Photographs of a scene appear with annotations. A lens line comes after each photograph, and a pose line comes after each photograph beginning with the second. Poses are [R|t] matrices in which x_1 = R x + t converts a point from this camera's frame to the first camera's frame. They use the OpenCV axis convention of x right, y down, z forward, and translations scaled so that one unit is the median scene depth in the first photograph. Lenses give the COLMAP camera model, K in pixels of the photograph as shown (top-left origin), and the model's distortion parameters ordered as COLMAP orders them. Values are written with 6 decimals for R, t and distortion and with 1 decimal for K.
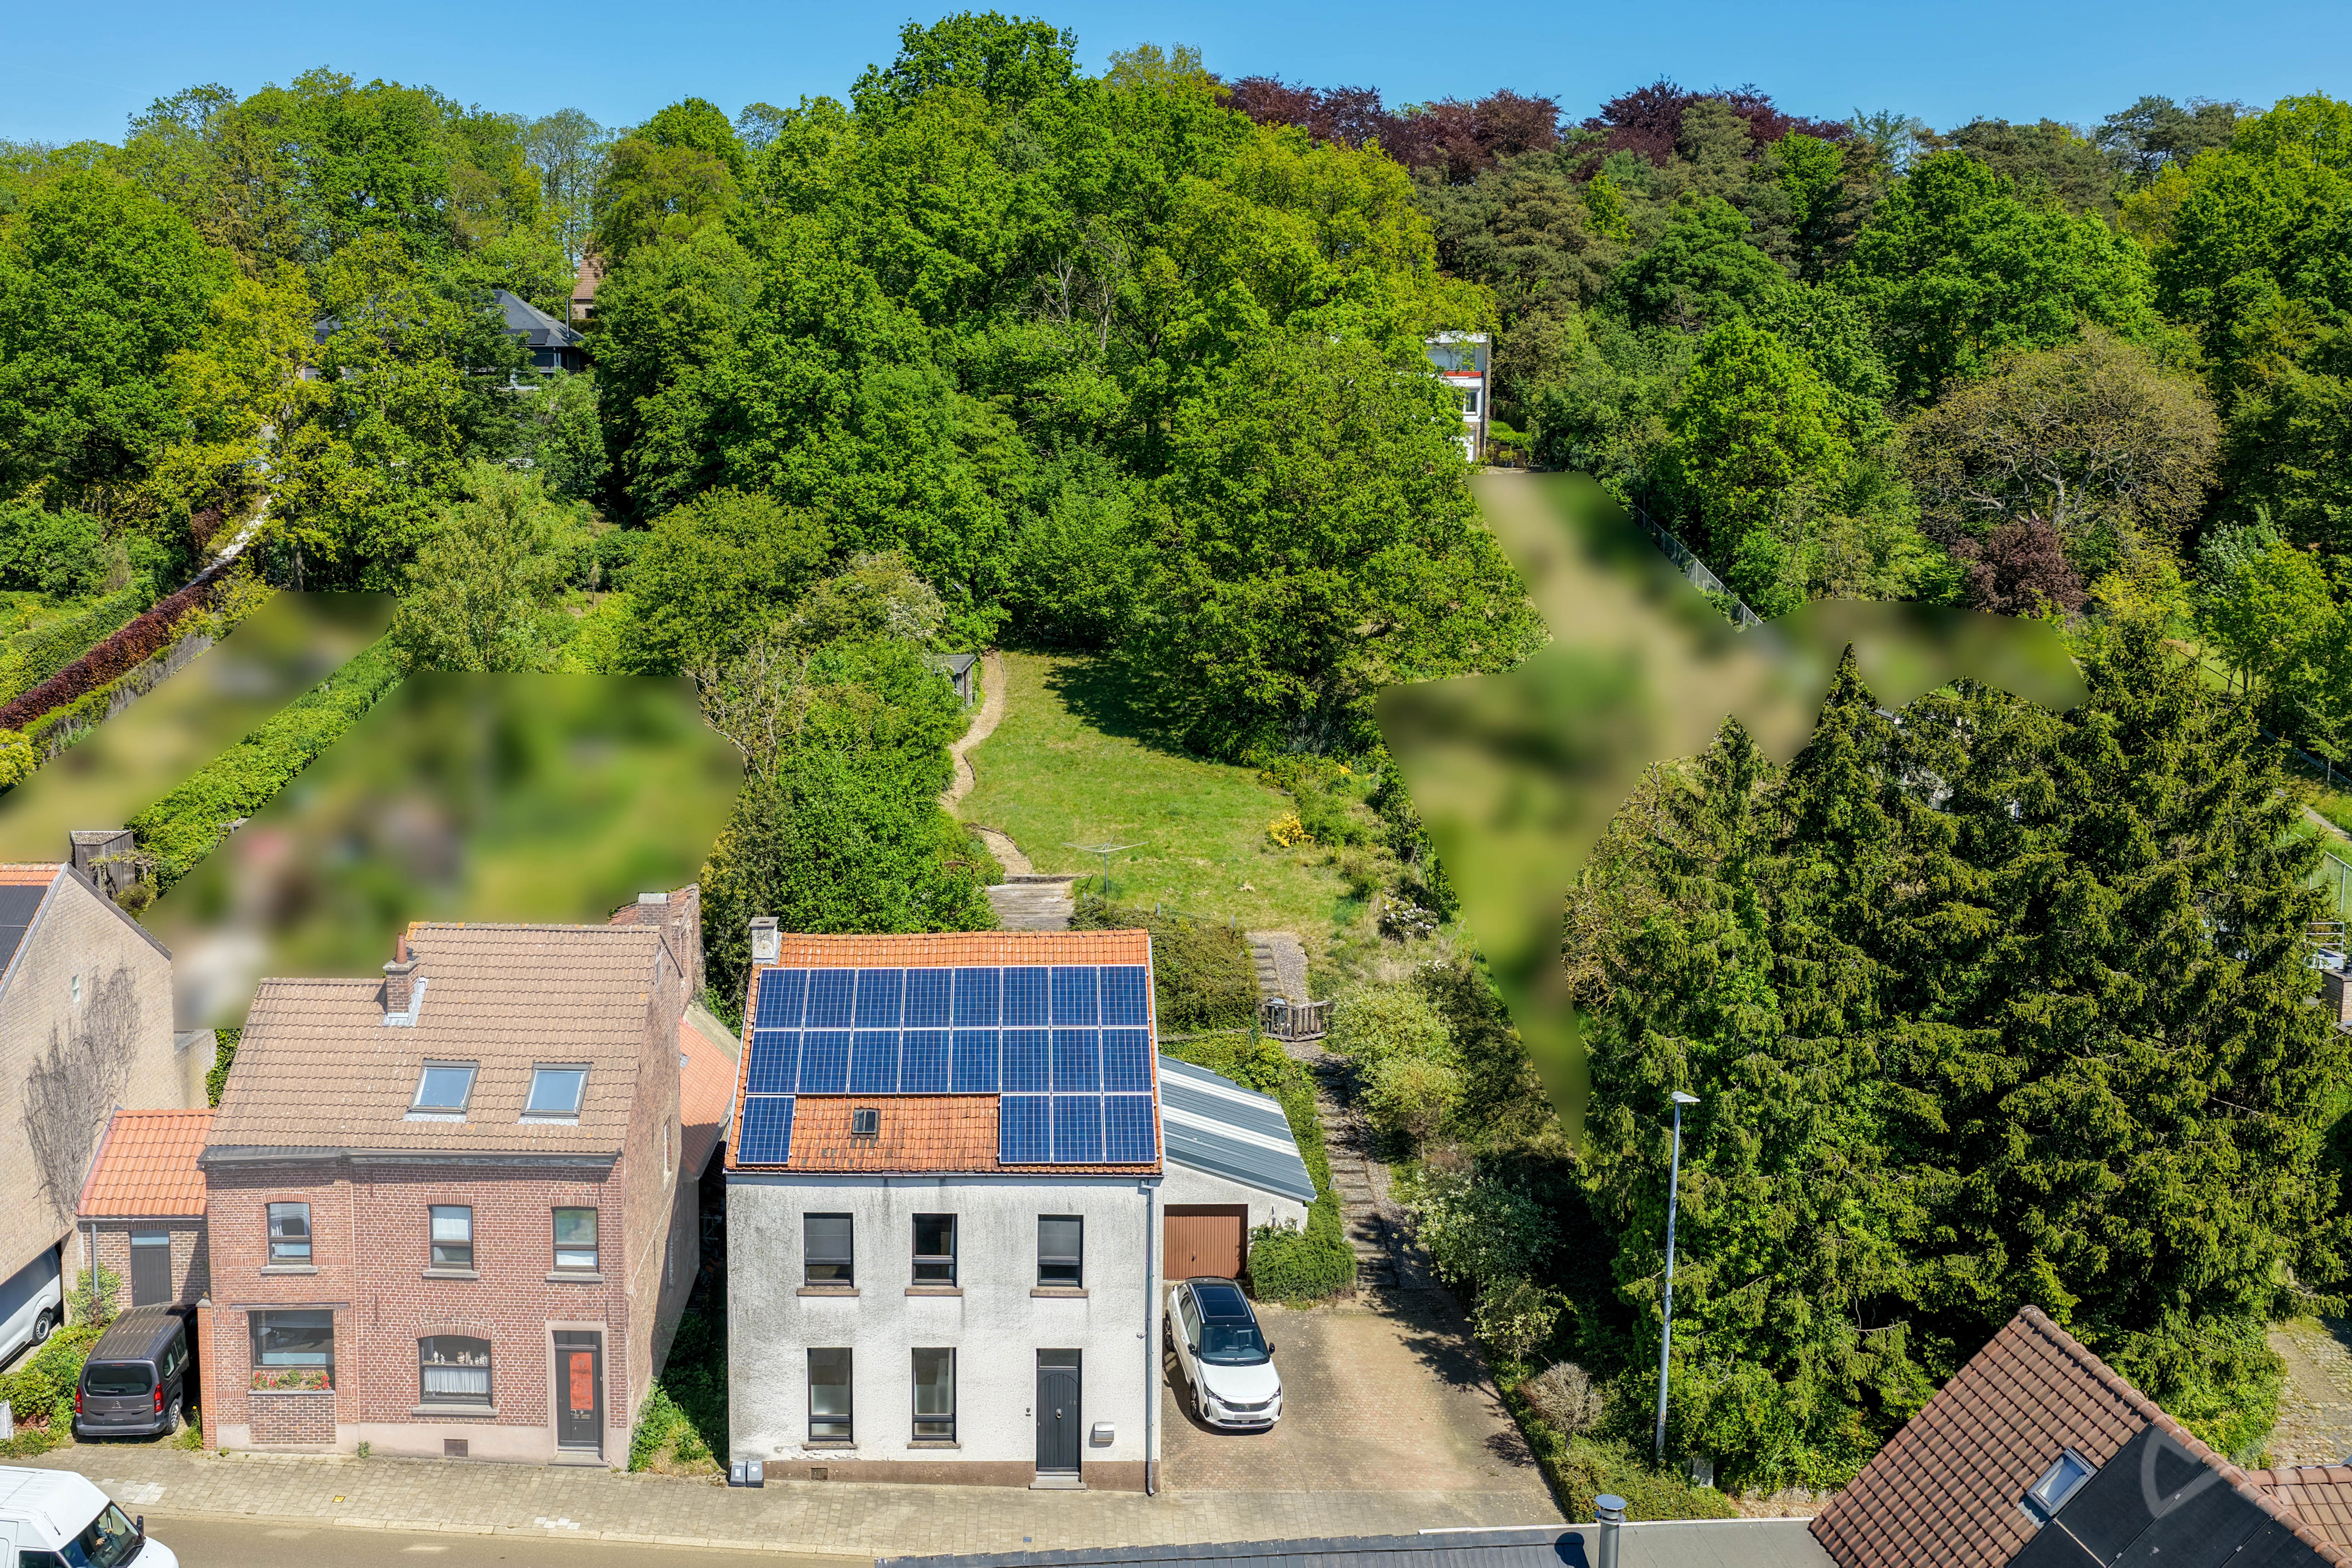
lens RADIAL K [[1889.8, 0, 1176.0], [0, 1889.8, 784.0], [0, 0, 1]] dist [-0.008385, 0.054681]
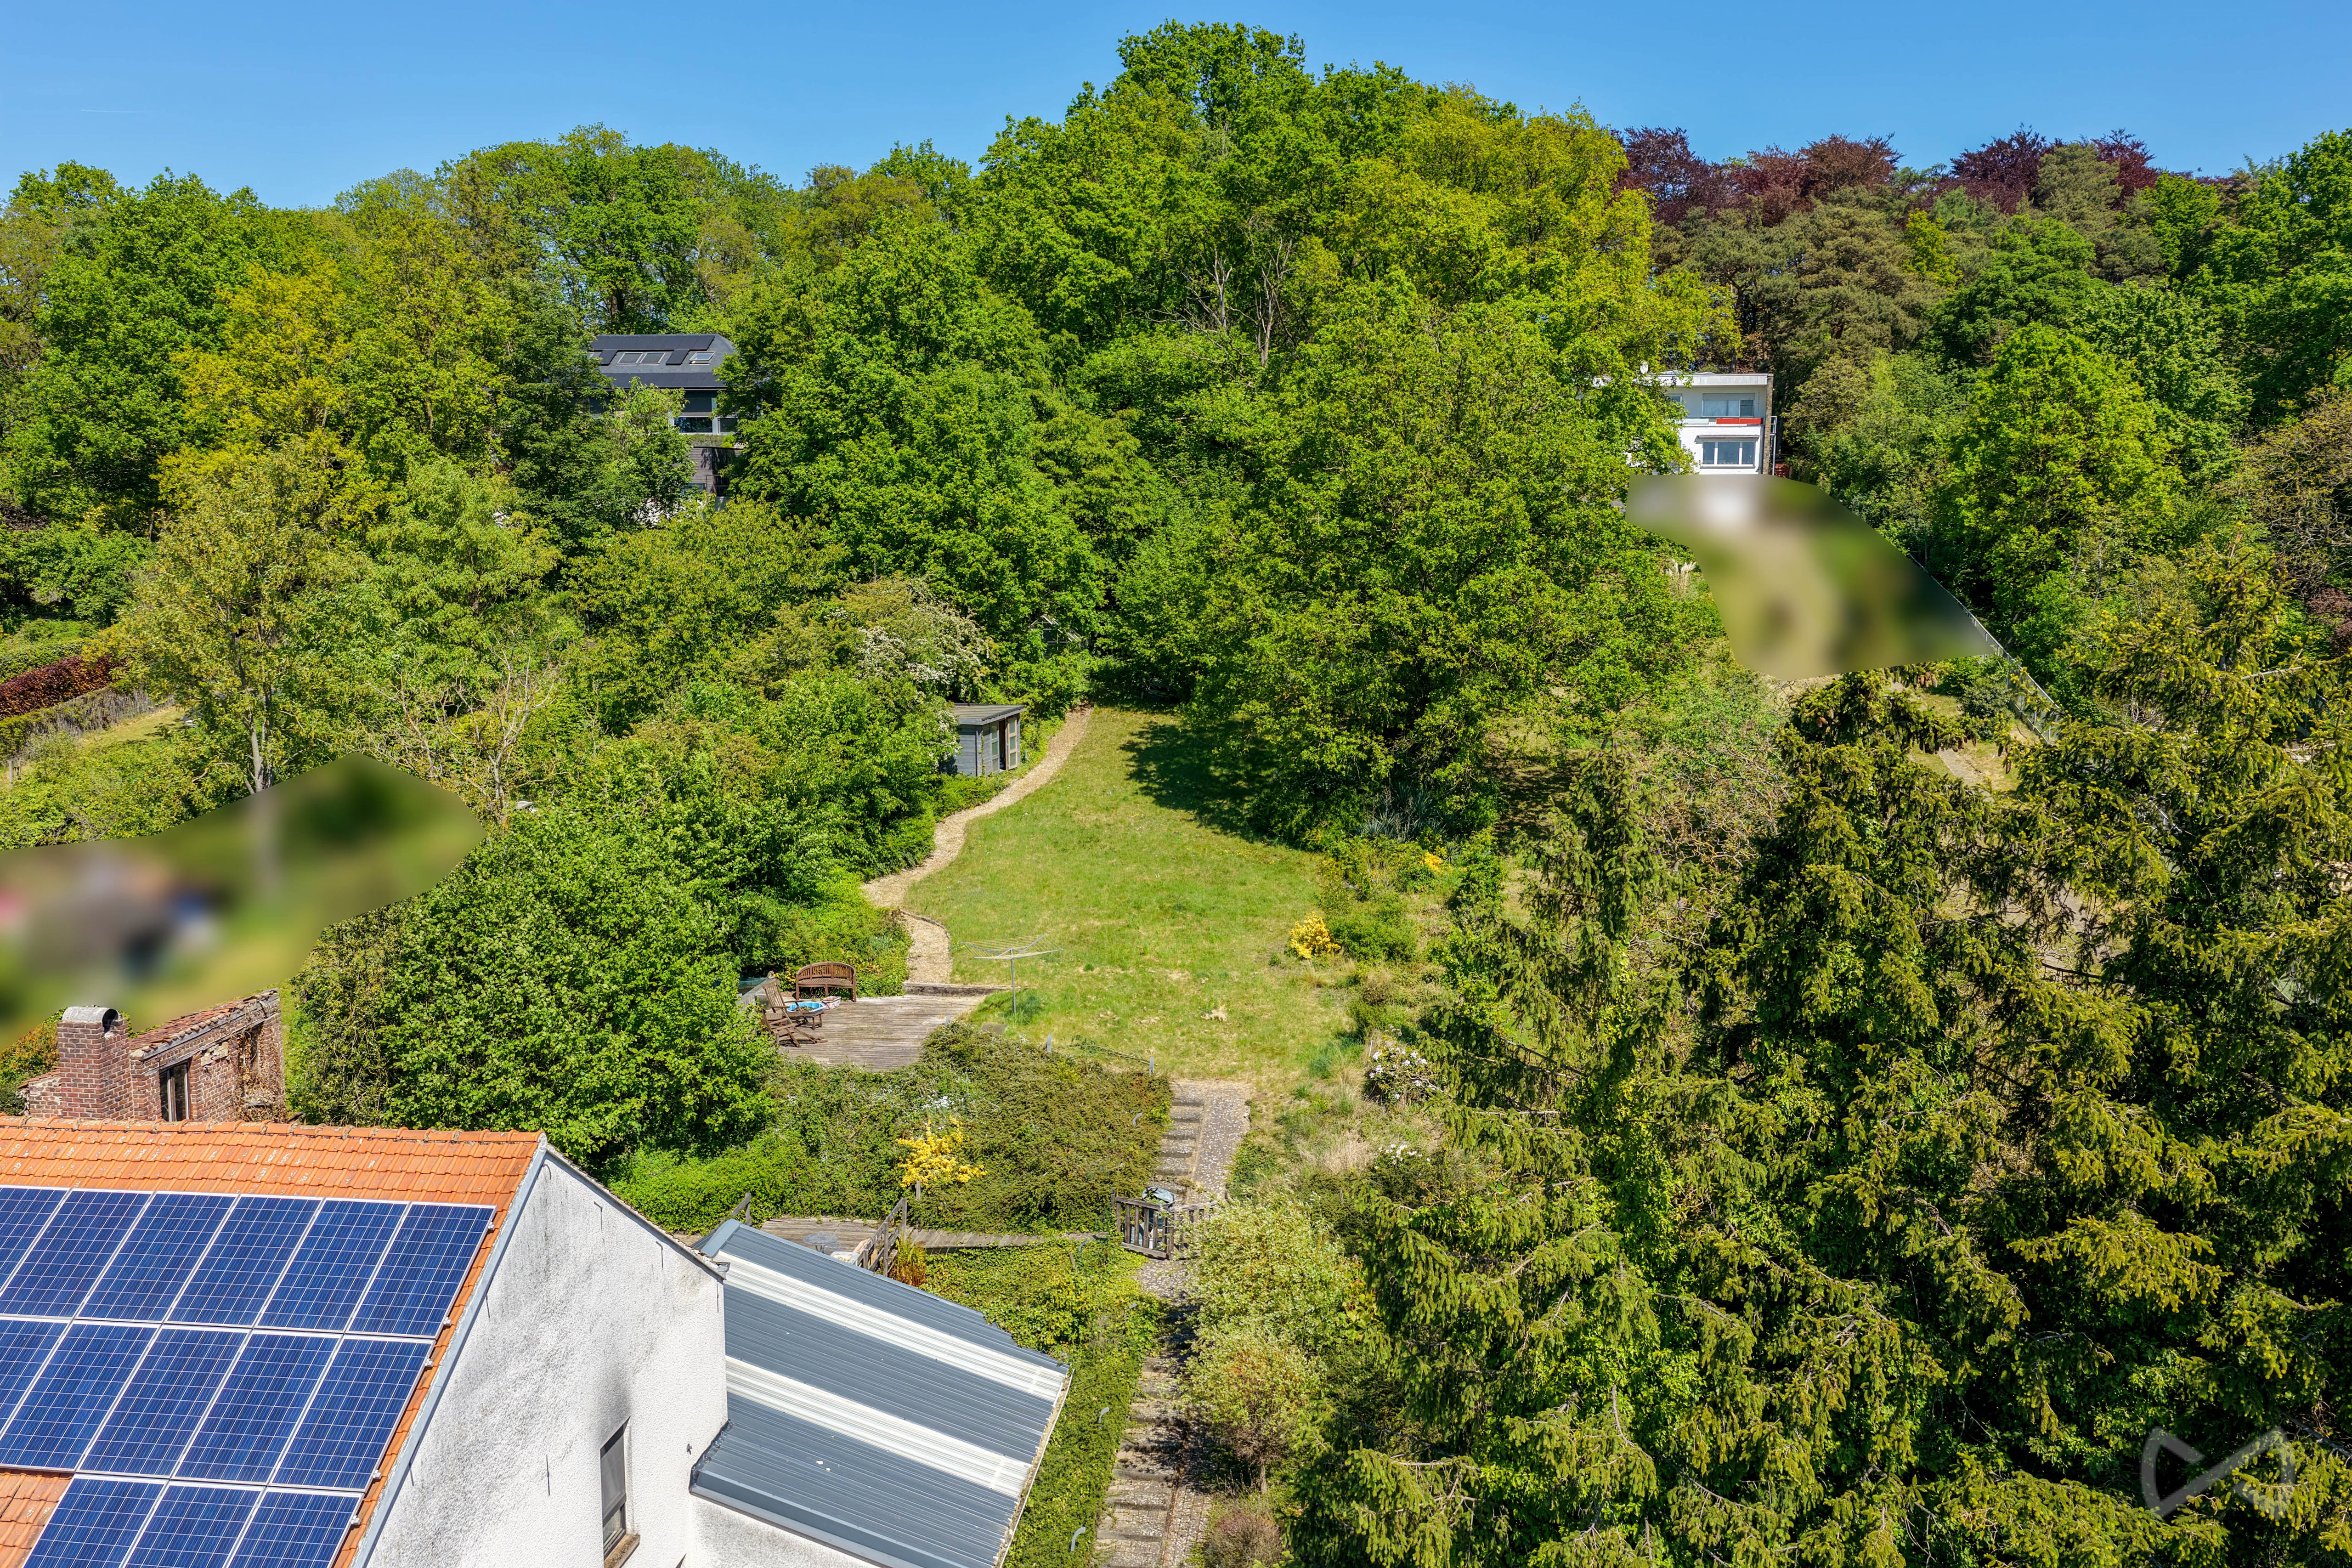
lens RADIAL K [[1918.7, 0, 1174.2], [0, 1918.7, 897.1], [0, 0, 1]] dist [-0.004718, 0.044766]
pose [[0.988340, 0.036919, -0.147717, 0.070043], [-0.034492, 0.999225, 0.018961, -0.002173], [0.148303, -0.013645, 0.988848, 0.144362]]
